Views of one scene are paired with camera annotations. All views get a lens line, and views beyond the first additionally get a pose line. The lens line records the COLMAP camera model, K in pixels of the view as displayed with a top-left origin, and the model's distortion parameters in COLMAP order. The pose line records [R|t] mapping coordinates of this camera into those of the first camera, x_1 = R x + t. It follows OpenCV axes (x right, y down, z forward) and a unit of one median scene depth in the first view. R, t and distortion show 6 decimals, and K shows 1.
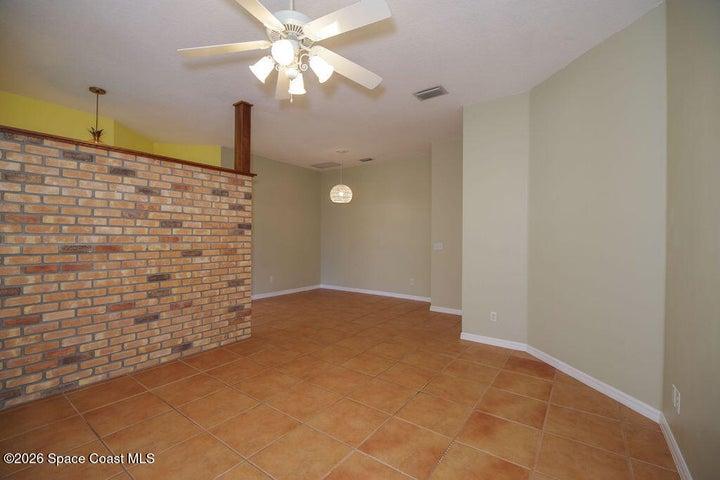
lens RADIAL K [[316.0, 0, 360.2], [0, 316.0, 238.4], [0, 0, 1]] dist [-0.007581, -0.000208]
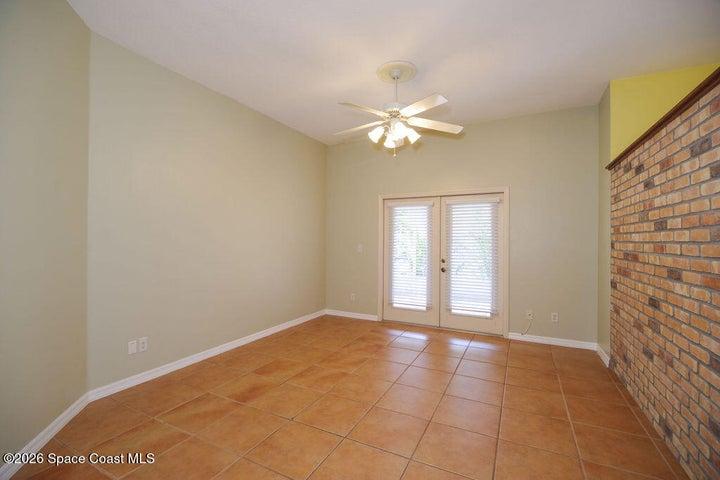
lens RADIAL K [[316.0, 0, 360.2], [0, 316.0, 238.4], [0, 0, 1]] dist [-0.007581, -0.000208]
pose [[-0.988840, -0.012956, -0.148418, 0.150364], [-0.013469, 0.999906, 0.002446, -0.015616], [0.148372, 0.004418, -0.988922, 2.092659]]
